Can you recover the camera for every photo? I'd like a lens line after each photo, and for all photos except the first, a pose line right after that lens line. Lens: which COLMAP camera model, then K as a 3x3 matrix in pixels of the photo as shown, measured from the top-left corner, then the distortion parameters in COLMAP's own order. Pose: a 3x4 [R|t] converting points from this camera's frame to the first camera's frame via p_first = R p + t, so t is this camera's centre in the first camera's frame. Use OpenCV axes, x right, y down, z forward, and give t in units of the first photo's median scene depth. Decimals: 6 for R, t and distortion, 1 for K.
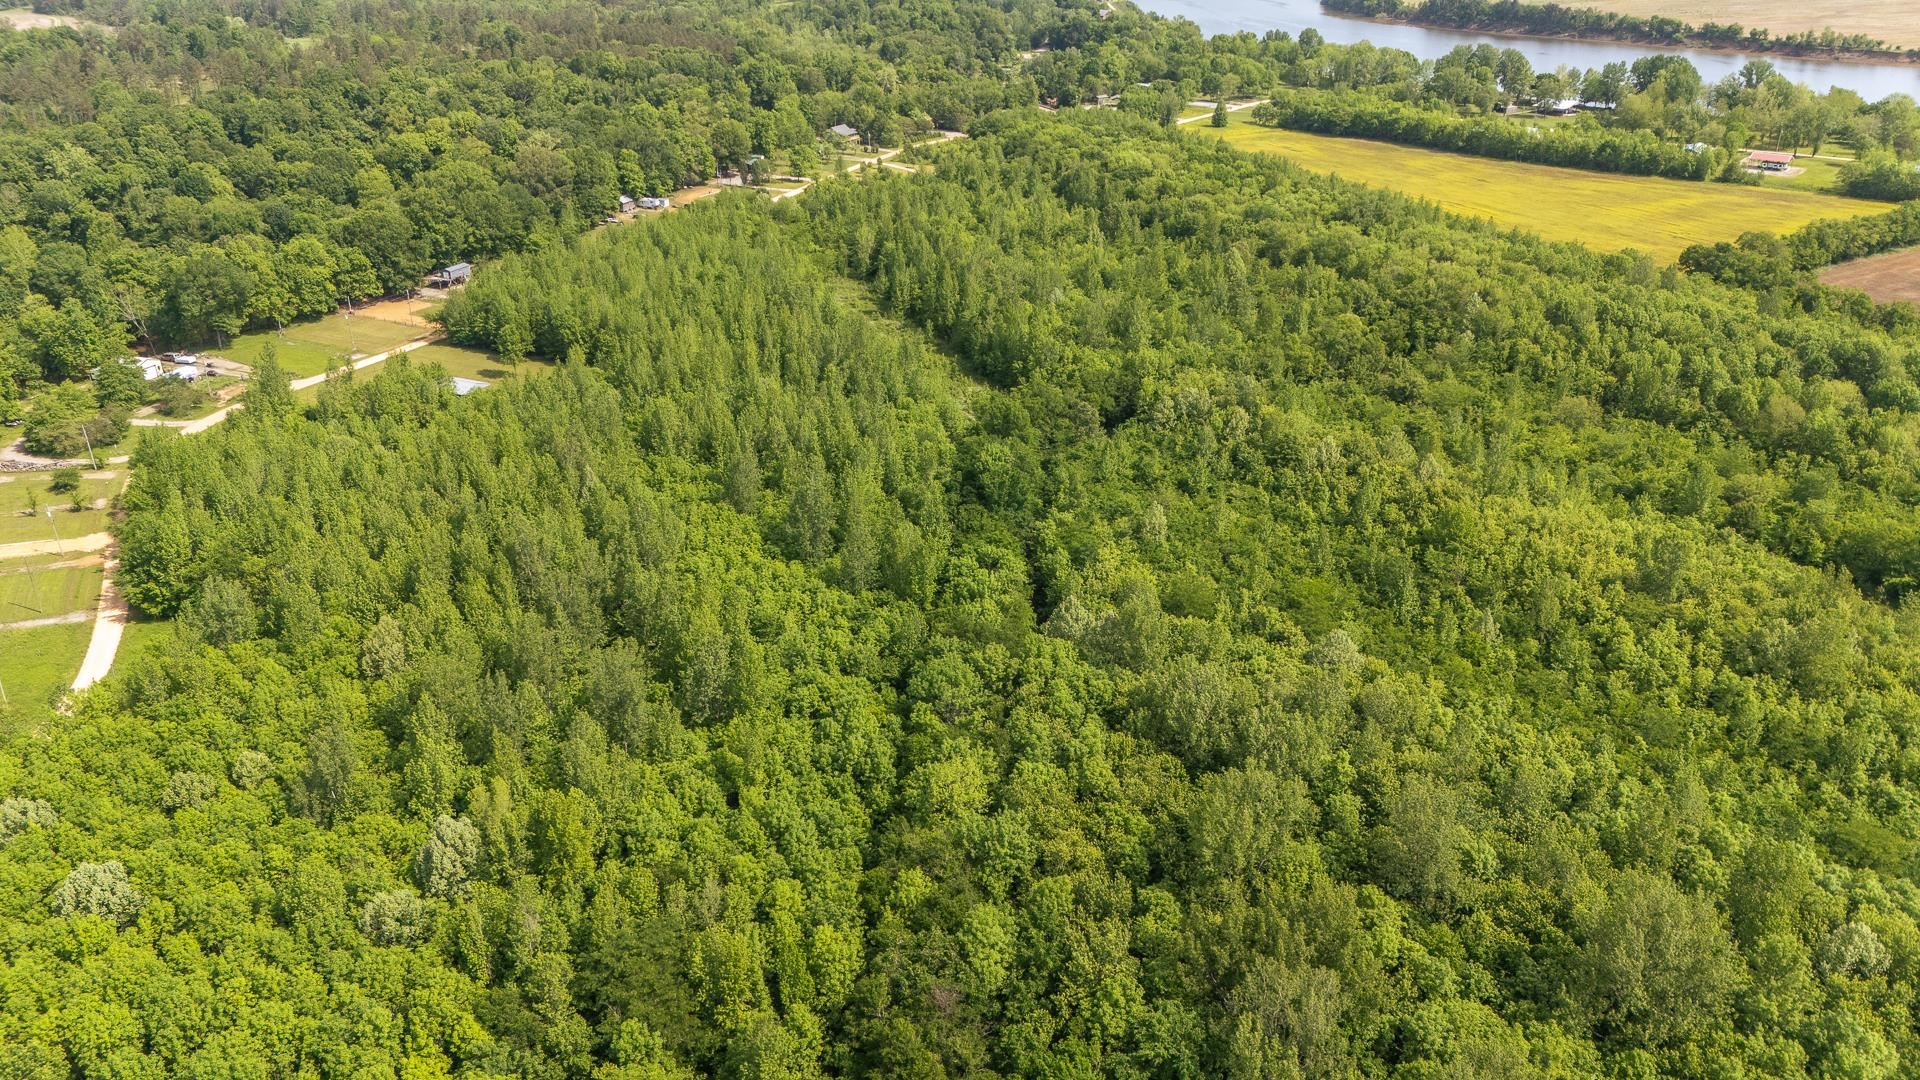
lens RADIAL K [[1400.0, 0, 965.5], [0, 1400.0, 546.3], [0, 0, 1]] dist [0.063110, -0.061690]
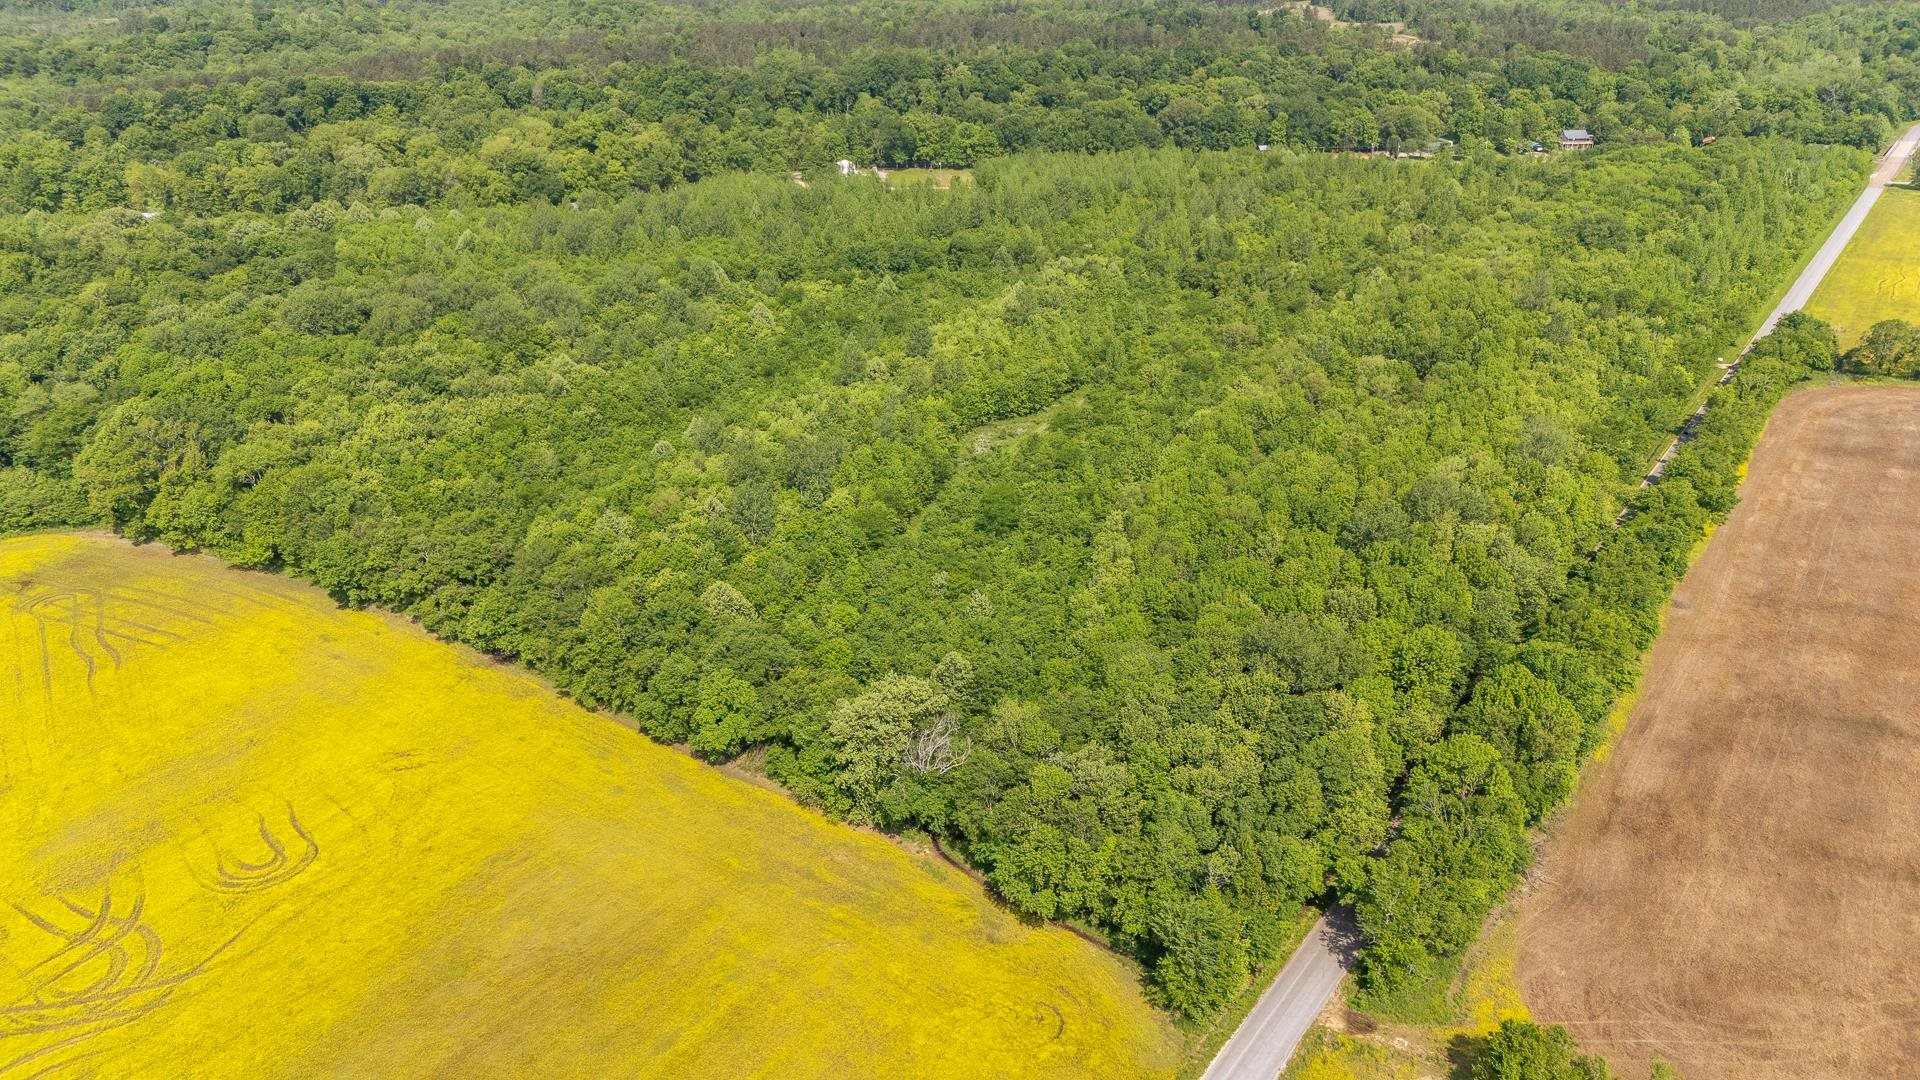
lens RADIAL K [[1400.0, 0, 974.0], [0, 1400.0, 548.6], [0, 0, 1]] dist [0.063110, -0.061690]
pose [[0.529560, 0.354349, -0.770716, 0.797459], [-0.359203, 0.916765, 0.174688, -0.029602], [0.768466, 0.184335, 0.612765, 0.024819]]
